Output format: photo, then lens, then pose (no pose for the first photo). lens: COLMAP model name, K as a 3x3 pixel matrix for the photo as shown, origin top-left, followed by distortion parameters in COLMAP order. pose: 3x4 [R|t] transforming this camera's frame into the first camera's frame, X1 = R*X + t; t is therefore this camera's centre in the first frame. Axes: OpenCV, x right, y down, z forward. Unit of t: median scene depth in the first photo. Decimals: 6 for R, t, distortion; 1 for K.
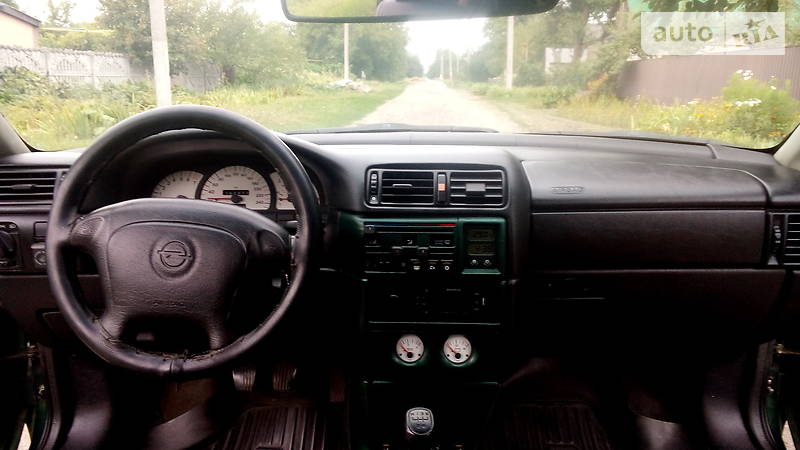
lens RADIAL K [[658.7, 0, 400.0], [0, 658.7, 225.0], [0, 0, 1]] dist [0.086397, -0.106244]
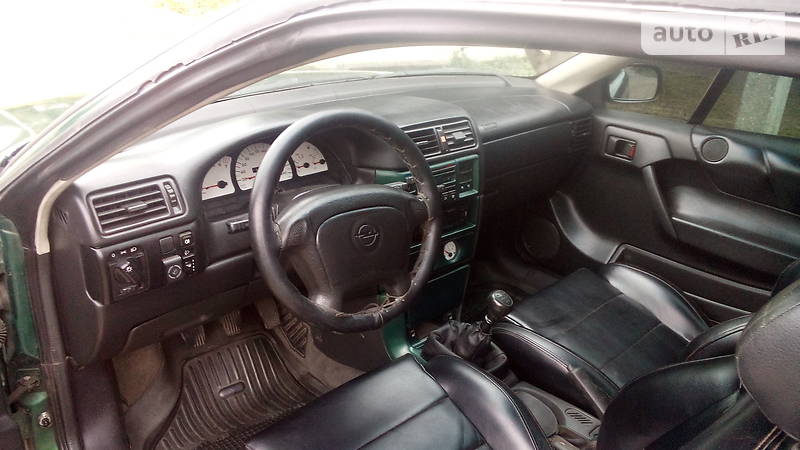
lens RADIAL K [[658.7, 0, 400.0], [0, 658.7, 225.0], [0, 0, 1]] dist [0.086397, -0.106244]
pose [[0.729363, -0.241581, 0.640053, -0.893816], [0.111827, 0.965093, 0.236833, -0.213474], [-0.674926, -0.101162, 0.730918, 0.047202]]
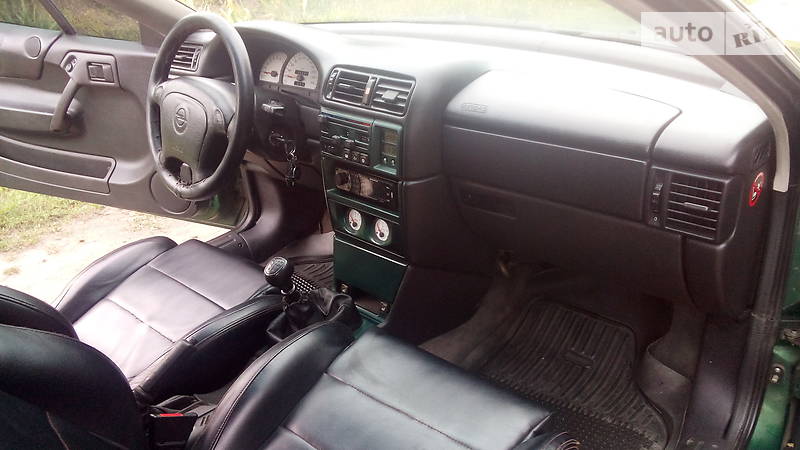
lens RADIAL K [[658.7, 0, 400.0], [0, 658.7, 225.0], [0, 0, 1]] dist [0.086397, -0.106244]
pose [[0.740465, 0.247934, -0.624692, 0.866635], [-0.092116, 0.958137, 0.271088, -0.148144], [0.665752, -0.143187, 0.732306, 0.152067]]
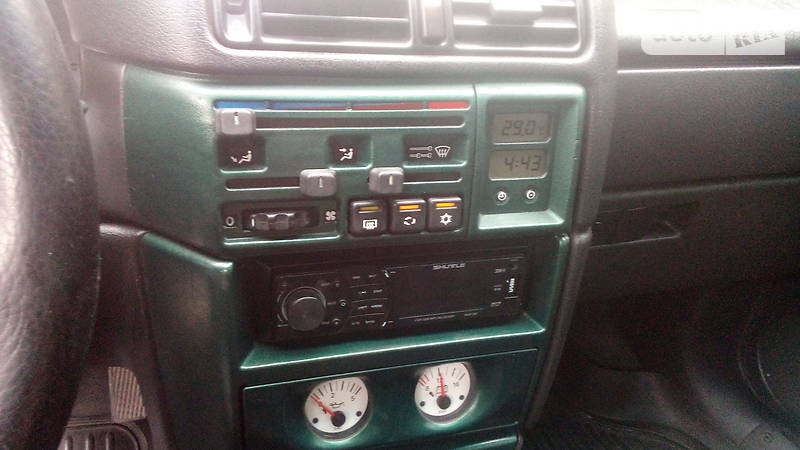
lens RADIAL K [[658.7, 0, 400.0], [0, 658.7, 225.0], [0, 0, 1]] dist [0.086397, -0.106244]
pose [[0.940881, -0.074977, 0.330334, -0.078783], [0.000210, 0.975325, 0.220775, -0.015817], [-0.338736, -0.207654, 0.917681, 0.636889]]
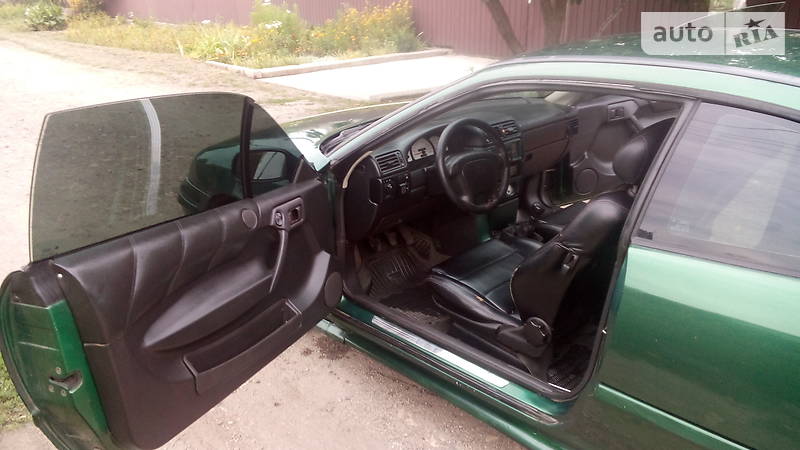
lens RADIAL K [[658.7, 0, 400.0], [0, 658.7, 225.0], [0, 0, 1]] dist [0.086397, -0.106244]
pose [[0.718076, -0.266034, 0.643112, -2.066876], [0.179972, 0.963608, 0.197663, -0.294916], [-0.672292, -0.026195, 0.739822, -0.736171]]
